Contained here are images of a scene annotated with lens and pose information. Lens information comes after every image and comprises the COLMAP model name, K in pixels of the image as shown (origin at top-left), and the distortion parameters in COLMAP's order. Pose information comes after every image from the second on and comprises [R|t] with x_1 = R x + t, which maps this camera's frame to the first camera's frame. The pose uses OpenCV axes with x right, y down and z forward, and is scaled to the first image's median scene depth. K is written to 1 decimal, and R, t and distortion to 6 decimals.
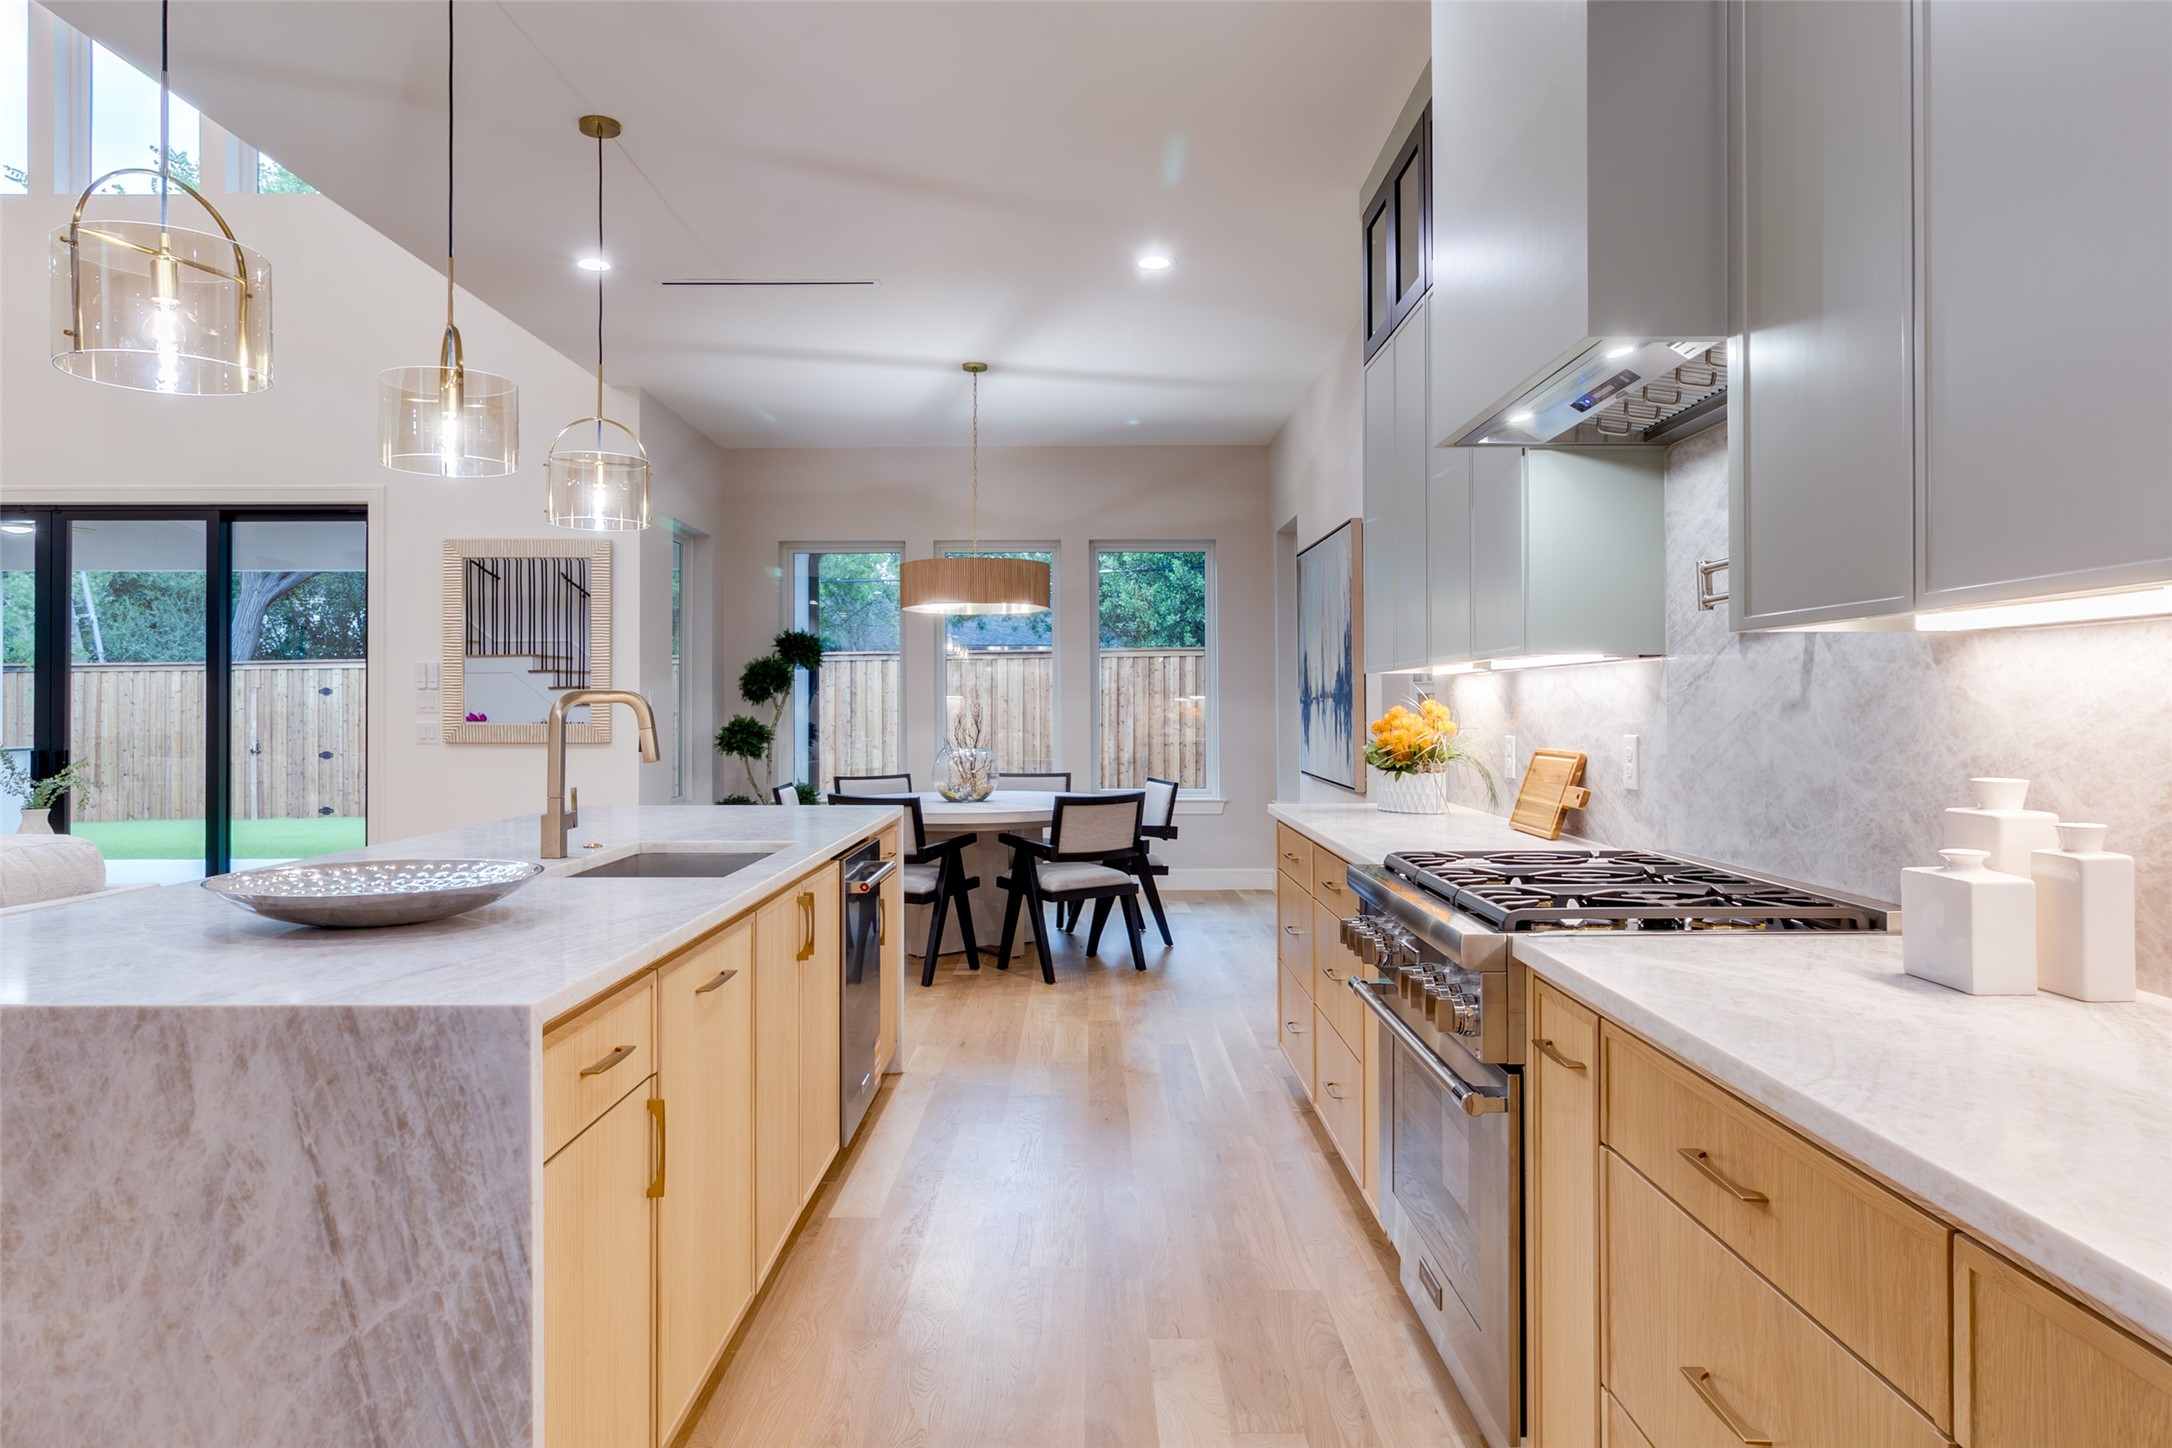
lens RADIAL K [[1316.1, 0, 1089.1], [0, 1316.1, 700.7], [0, 0, 1]] dist [0.000373, 0.000010]
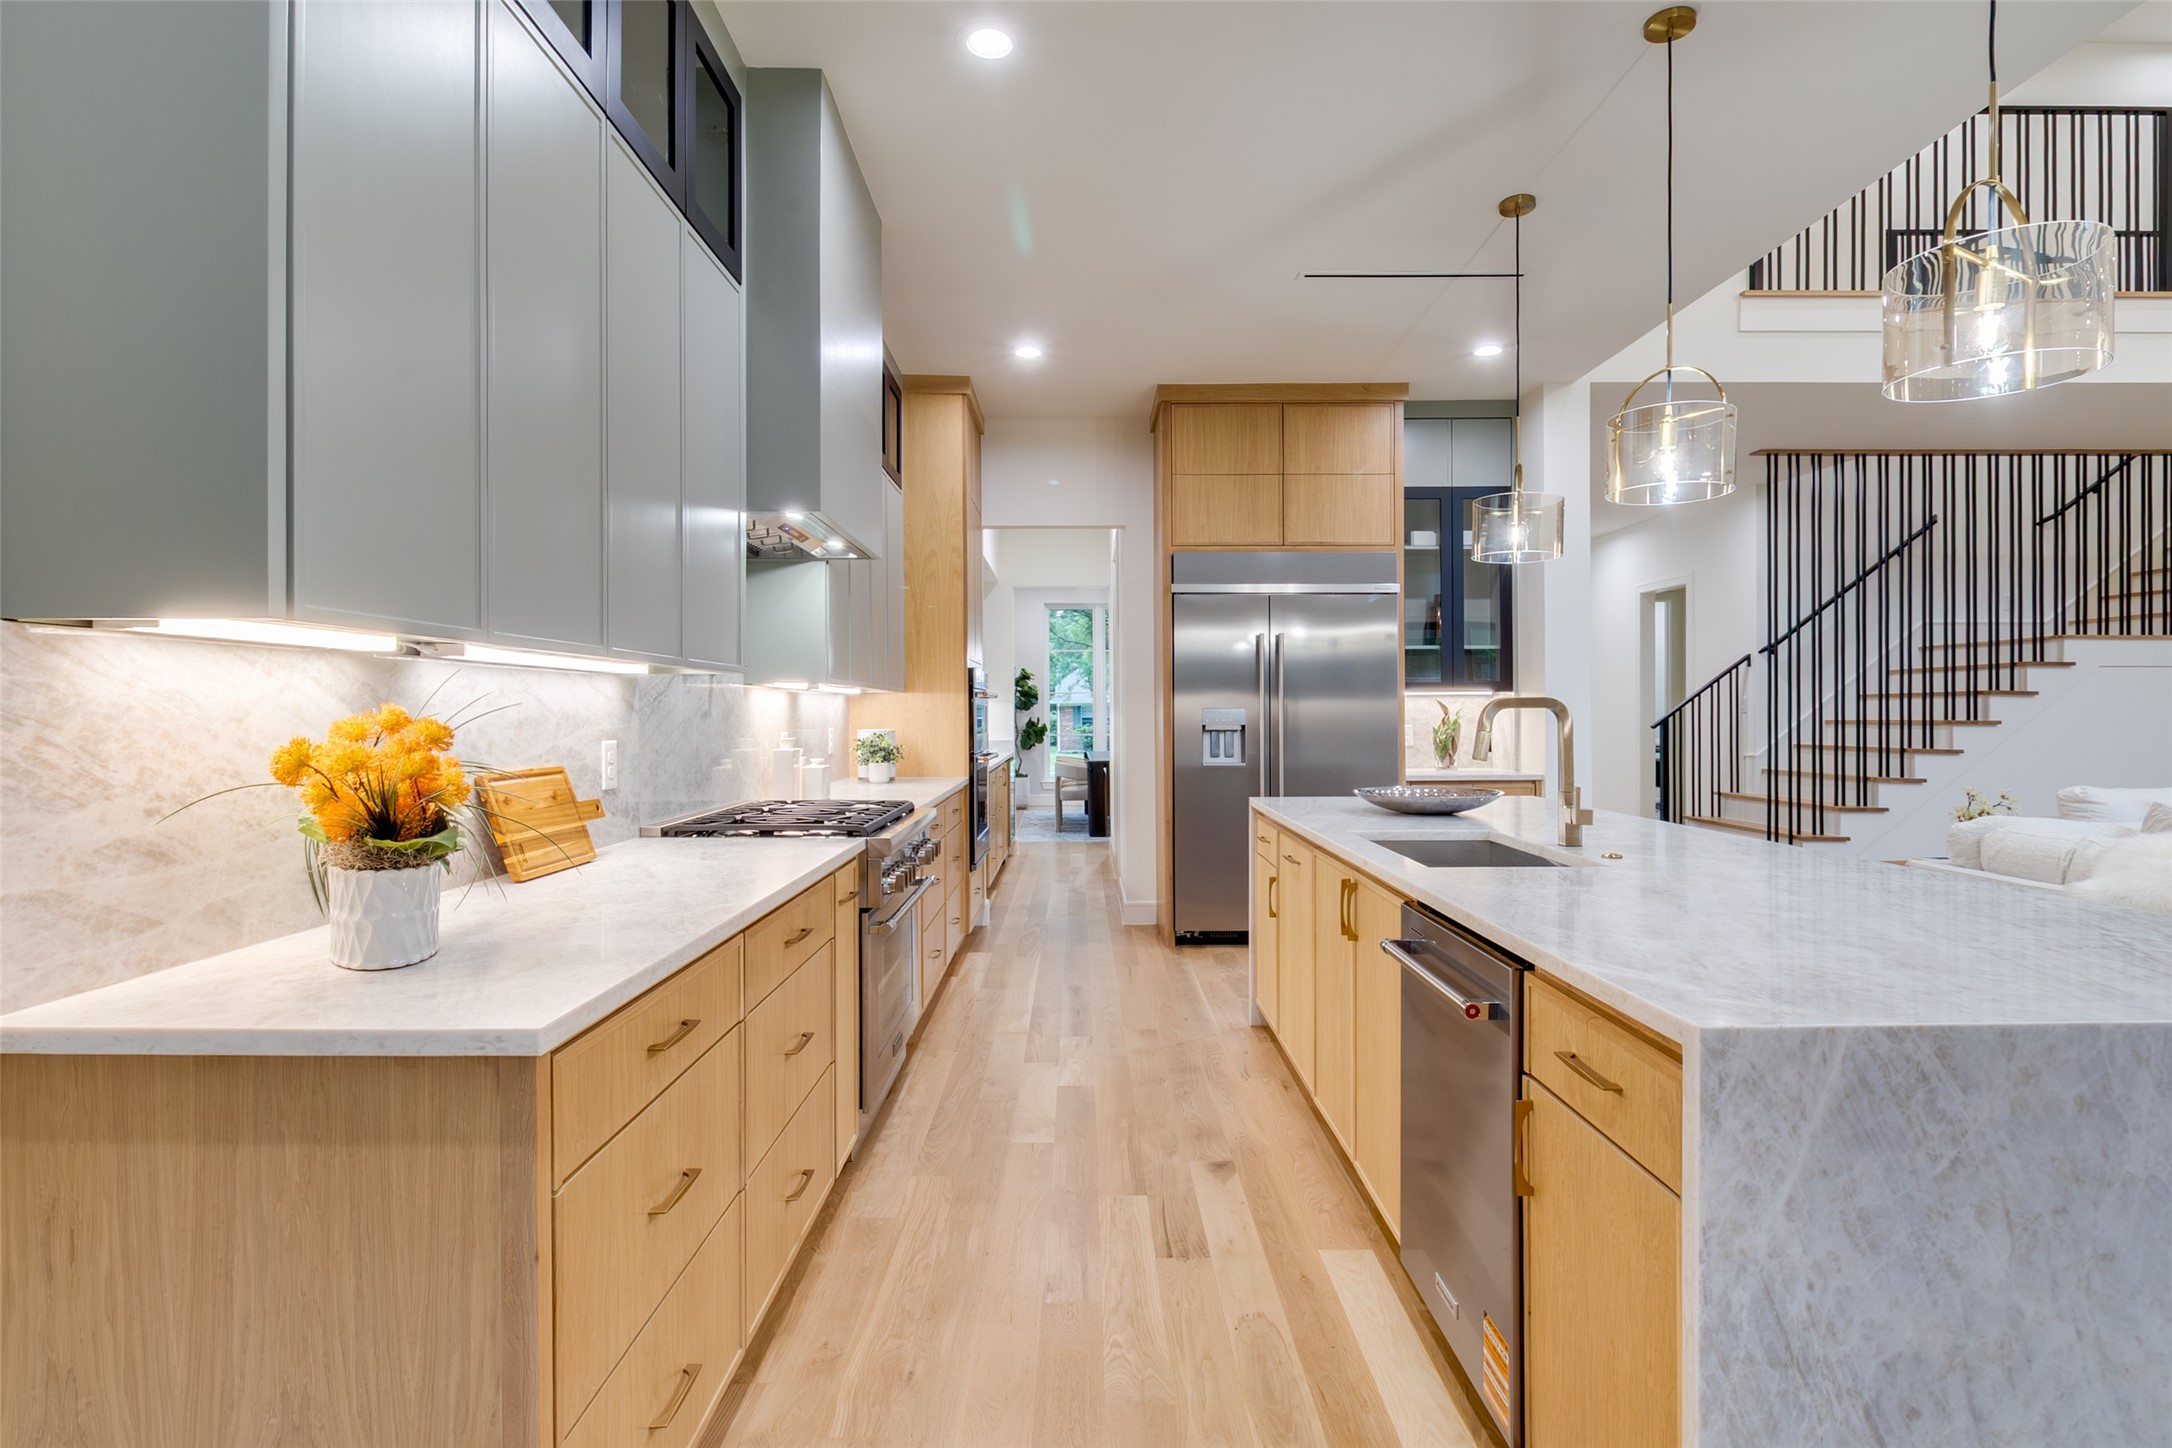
lens RADIAL K [[1070.7, 0, 1086.0], [0, 1070.7, 724.0], [0, 0, 1]] dist [0.000903, -0.000690]
pose [[-0.999848, 0.004332, -0.016879, 0.025626], [0.004248, 0.999978, 0.005048, 0.010043], [0.016900, 0.004975, -0.999845, 2.123501]]
